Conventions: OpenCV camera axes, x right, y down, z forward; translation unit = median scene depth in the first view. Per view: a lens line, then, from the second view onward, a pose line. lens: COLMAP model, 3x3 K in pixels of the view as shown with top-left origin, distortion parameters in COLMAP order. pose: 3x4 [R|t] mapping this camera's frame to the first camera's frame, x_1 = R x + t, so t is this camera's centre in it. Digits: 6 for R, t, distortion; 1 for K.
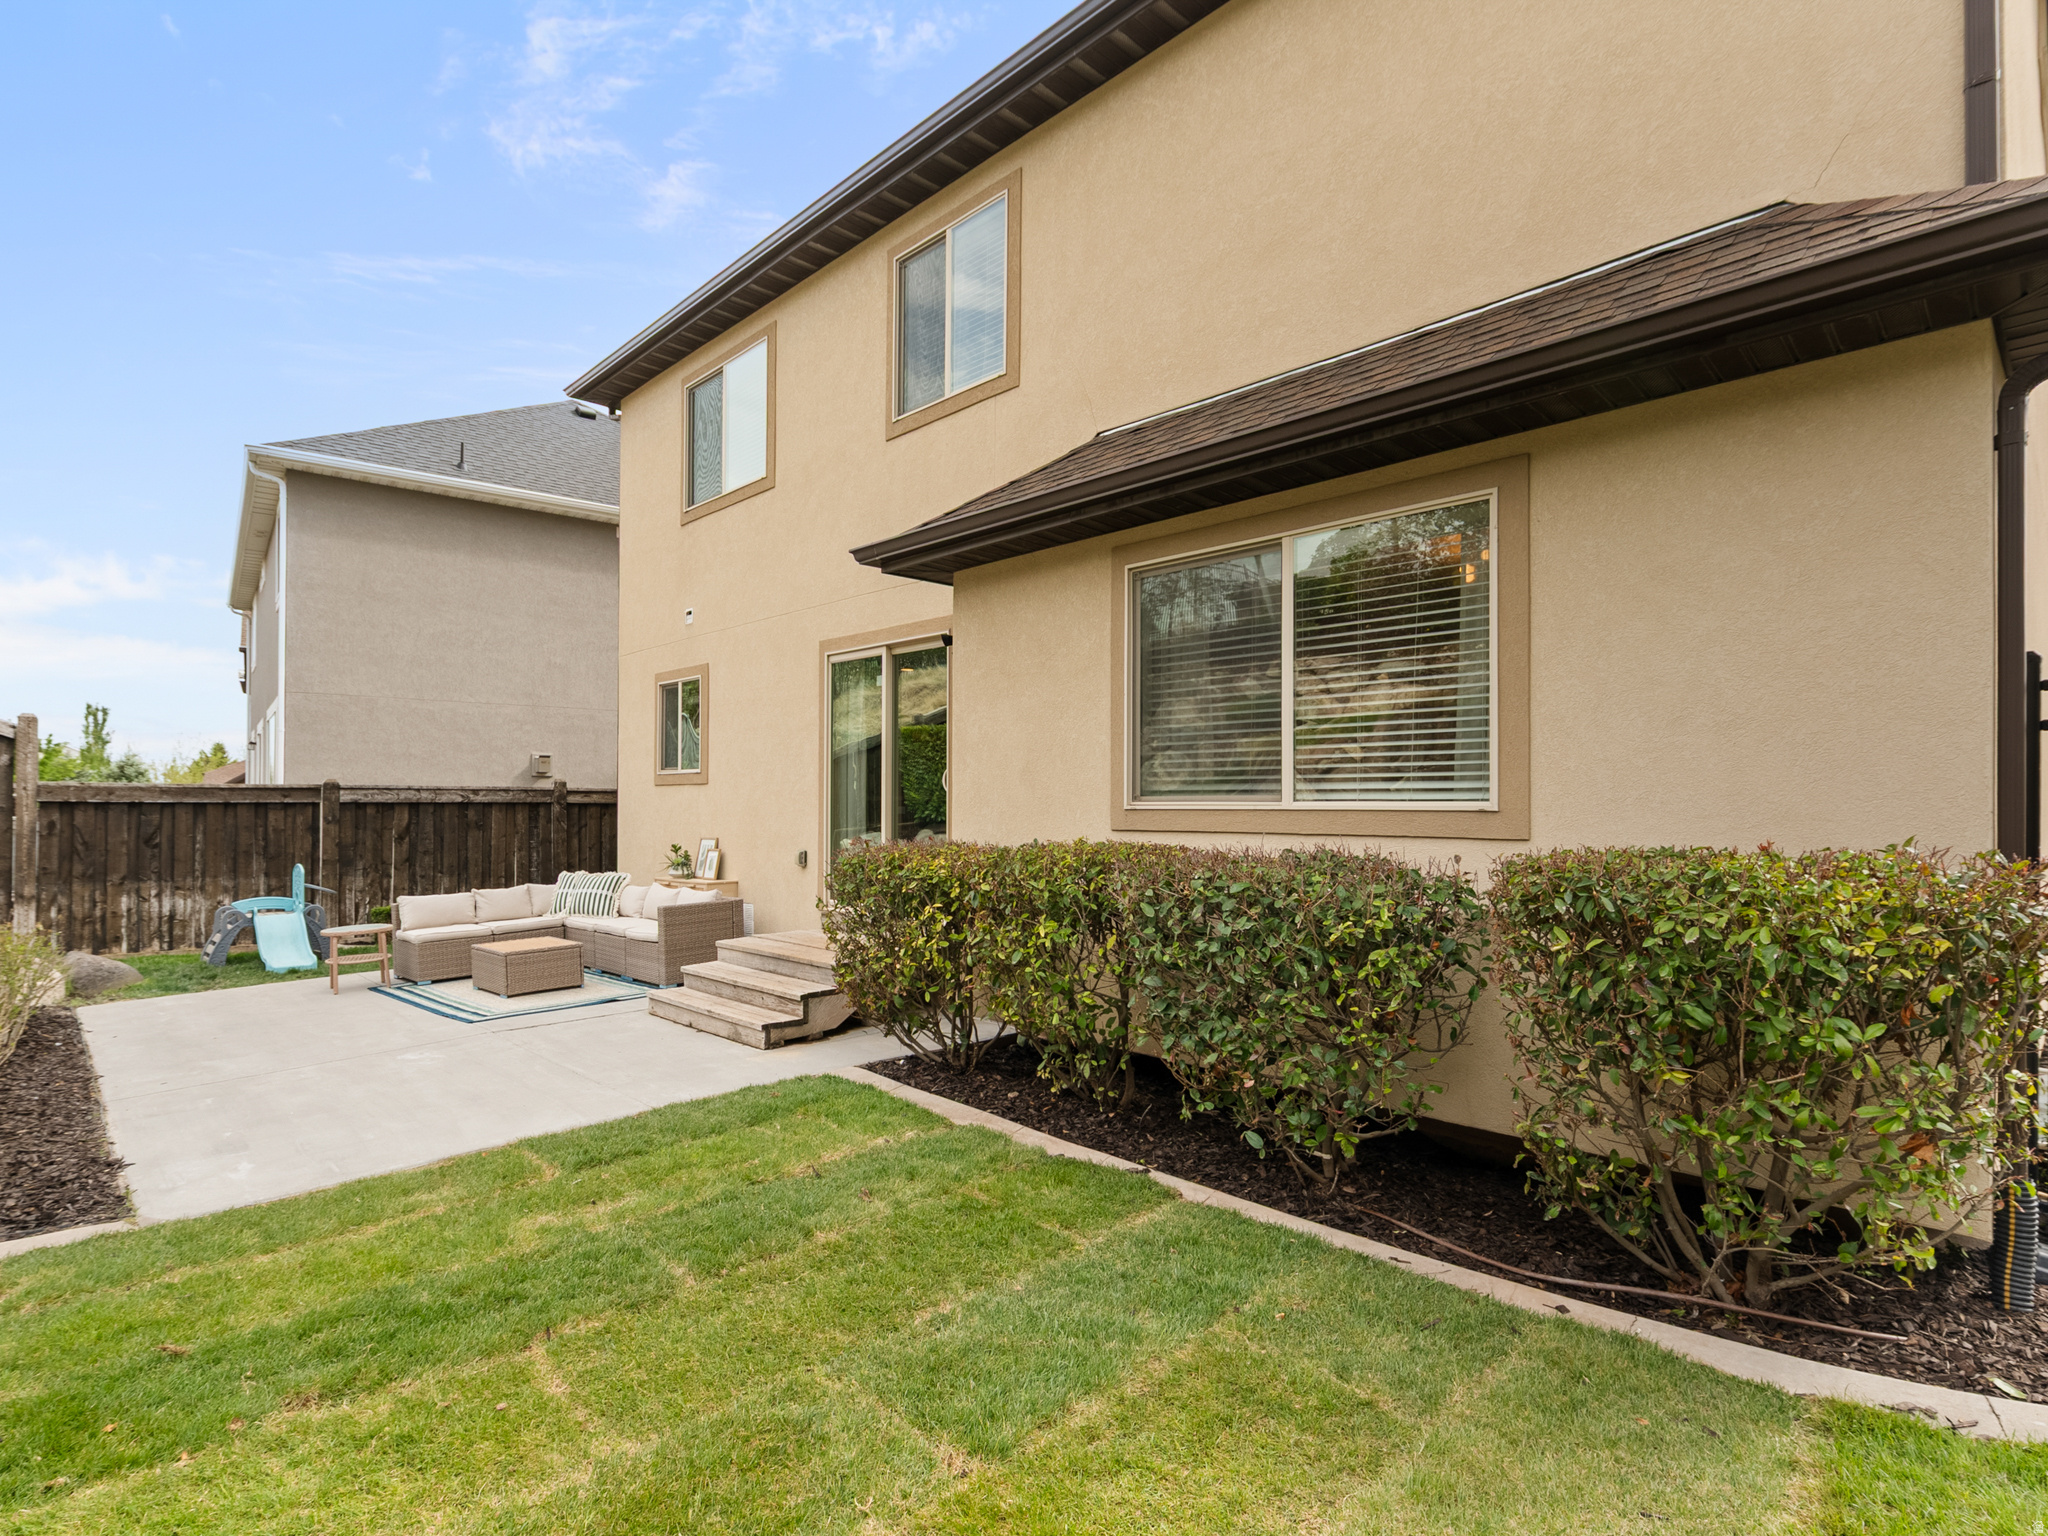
lens RADIAL K [[1051.4, 0, 1016.2], [0, 1051.4, 792.1], [0, 0, 1]] dist [-0.007388, 0.002100]
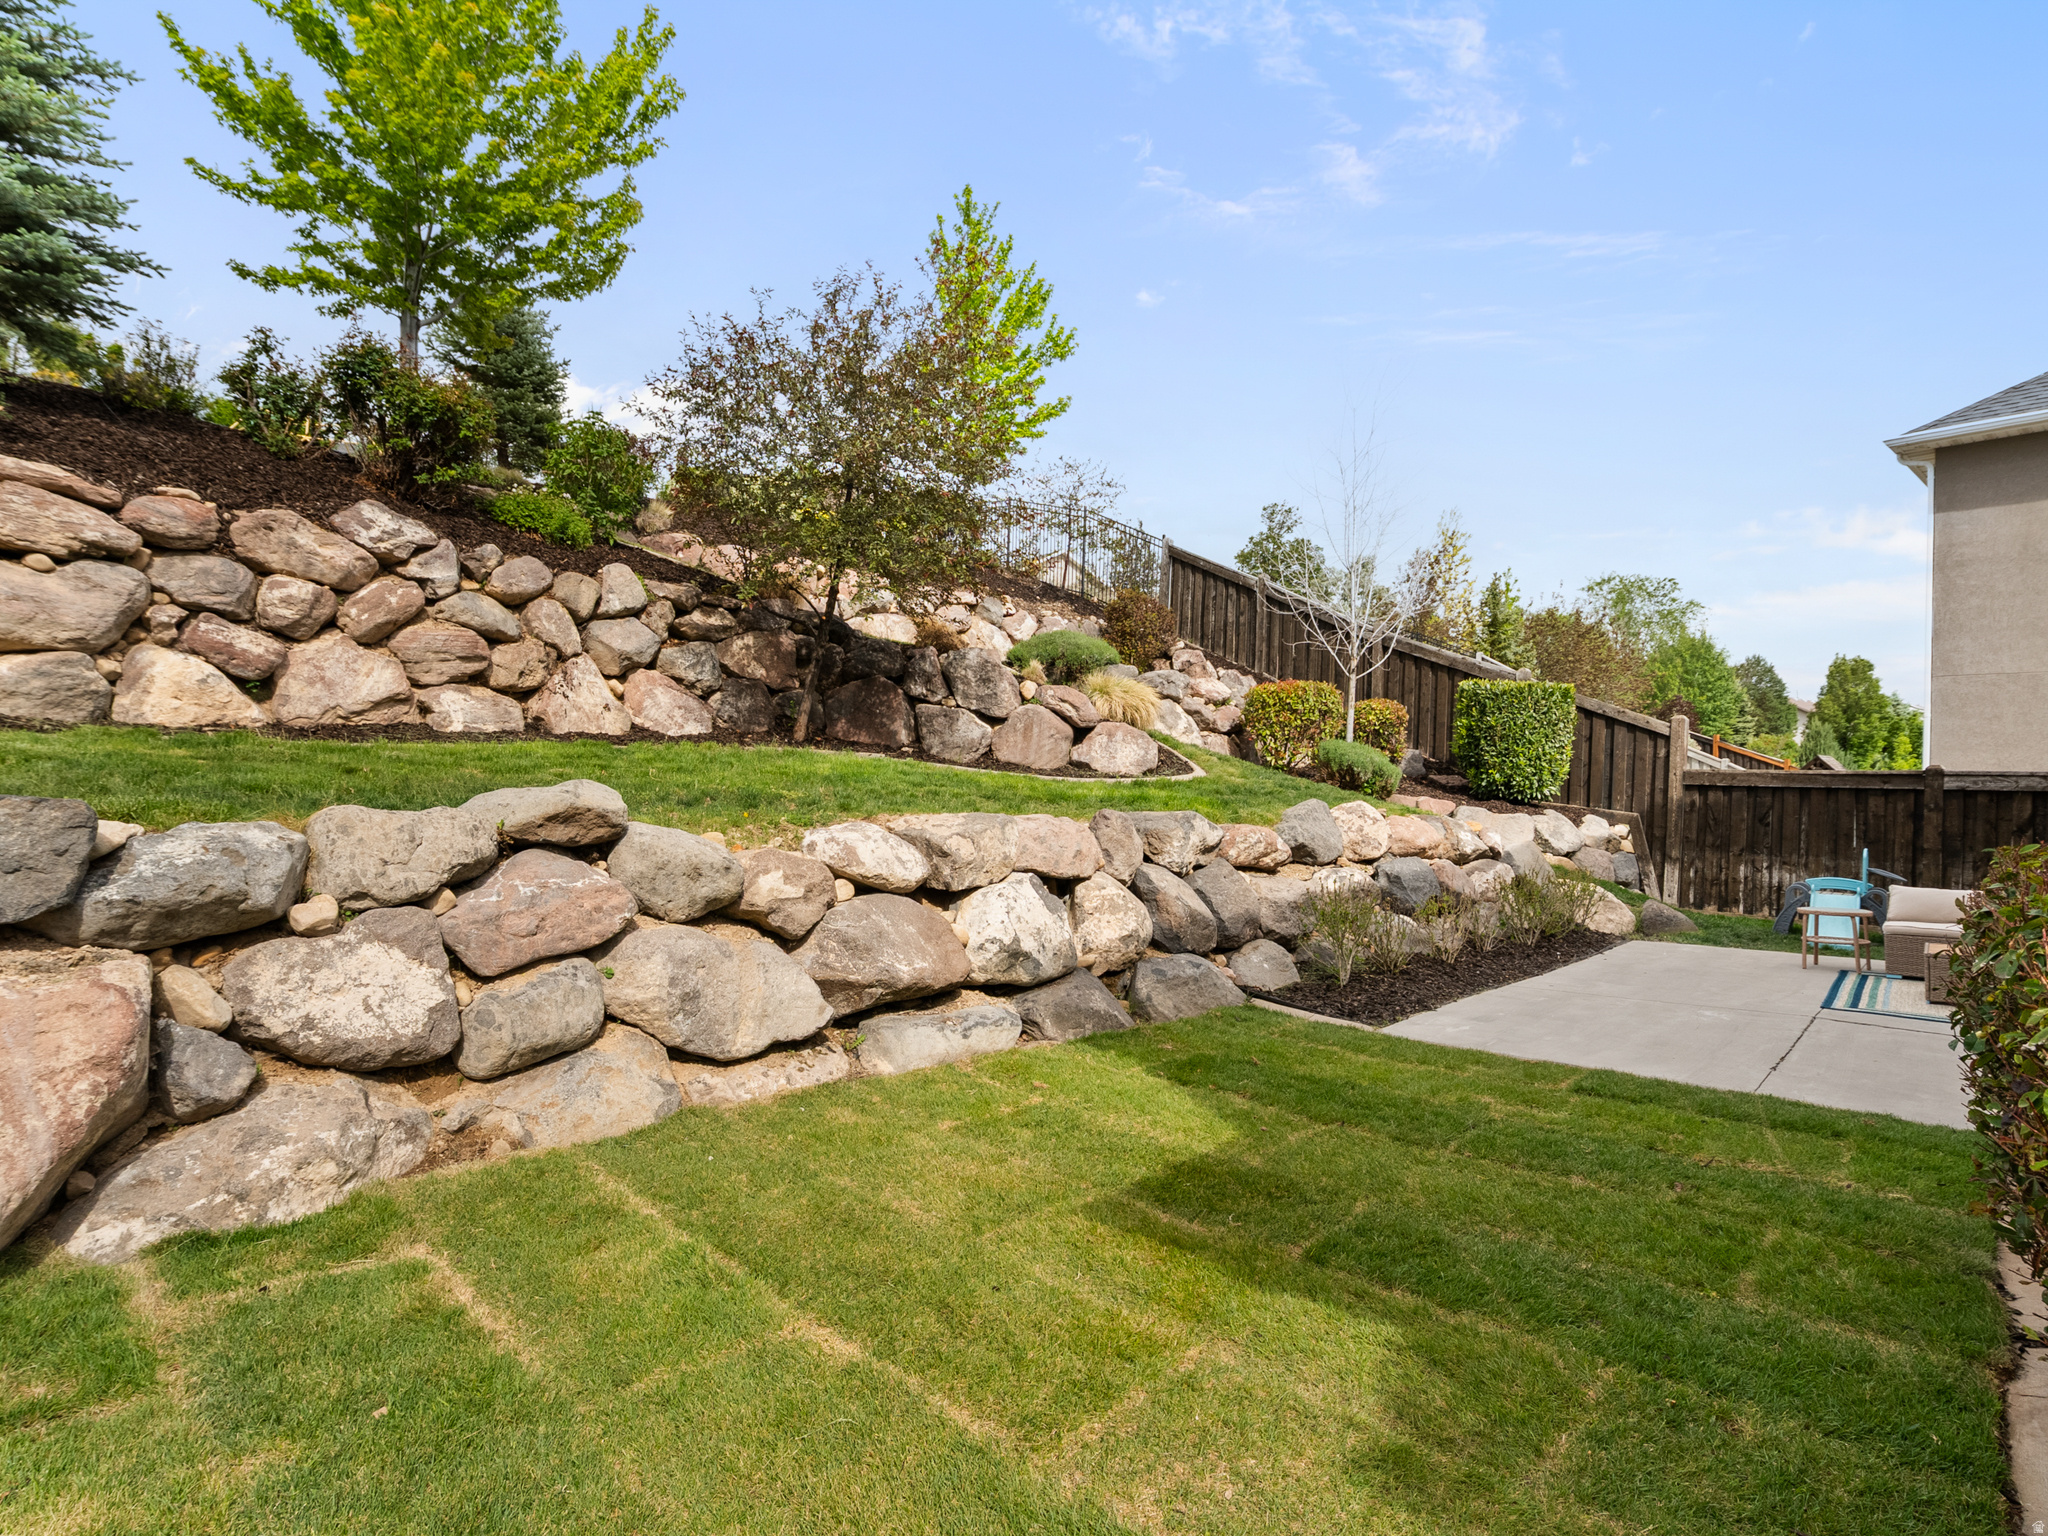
lens RADIAL K [[1051.4, 0, 1024.9], [0, 1051.4, 767.2], [0, 0, 1]] dist [-0.007388, 0.002100]
pose [[0.059519, -0.005758, -0.998211, 0.279152], [-0.008504, 0.999944, -0.006275, 0.002827], [0.998191, 0.008862, 0.059467, 0.118098]]
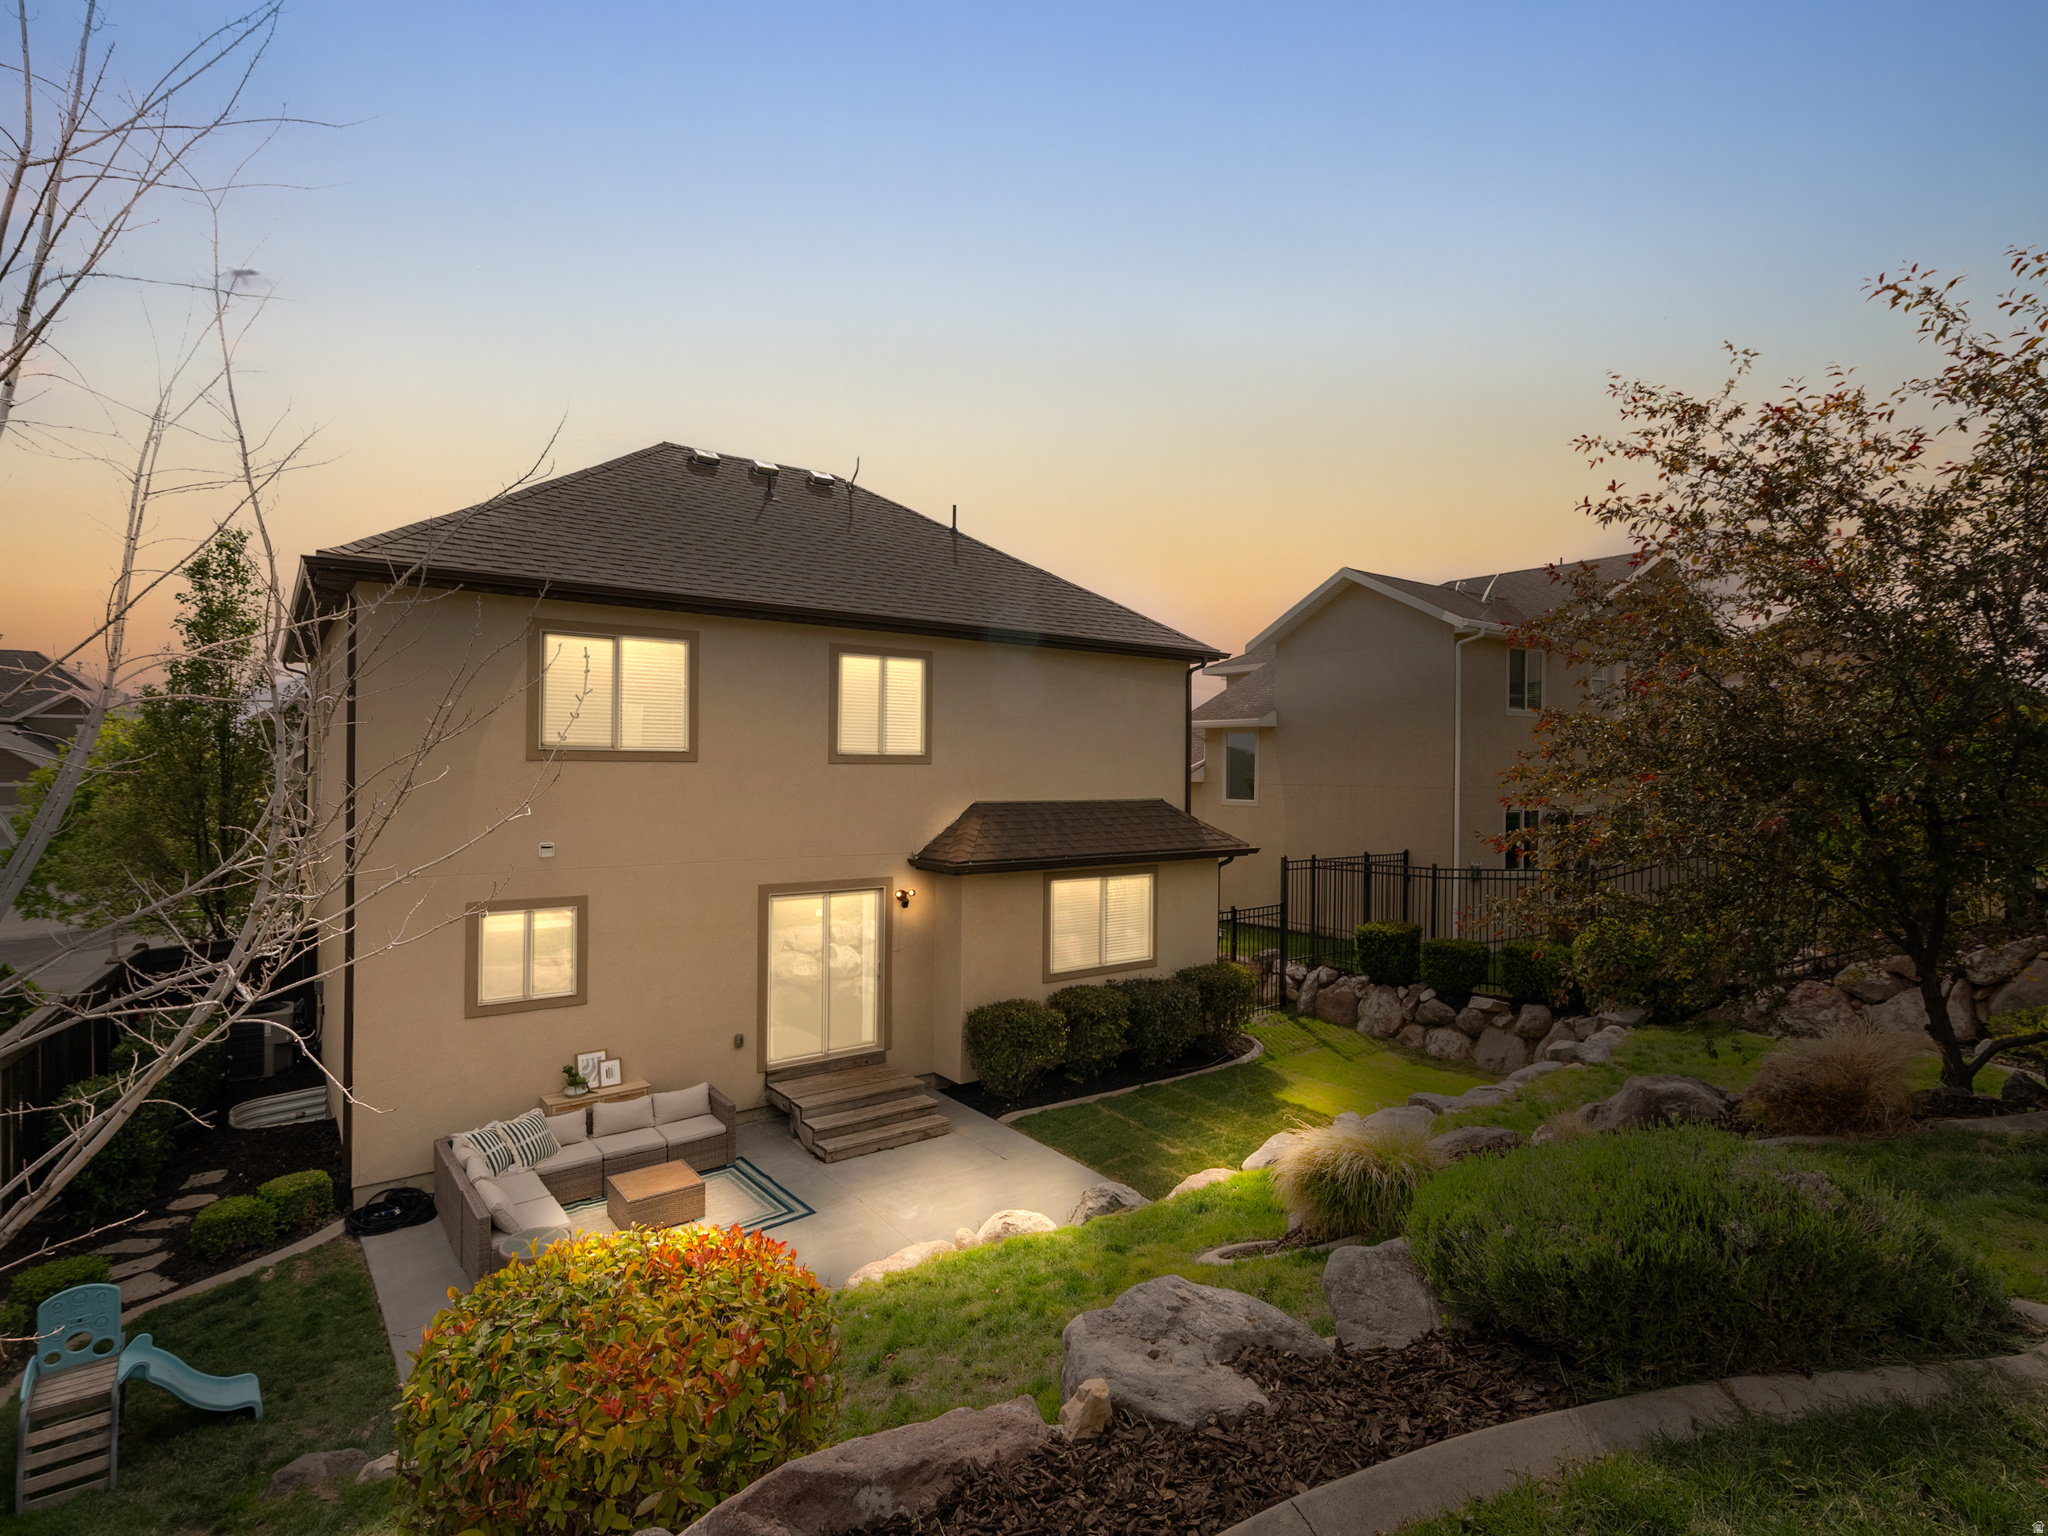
lens RADIAL K [[1051.4, 0, 1020.6], [0, 1051.4, 760.4], [0, 0, 1]] dist [-0.007388, 0.002100]
pose [[0.124517, -0.001944, 0.992216, -1.210195], [-0.023703, 0.999707, 0.004933, -0.254707], [-0.991934, -0.024133, 0.124434, 0.368565]]
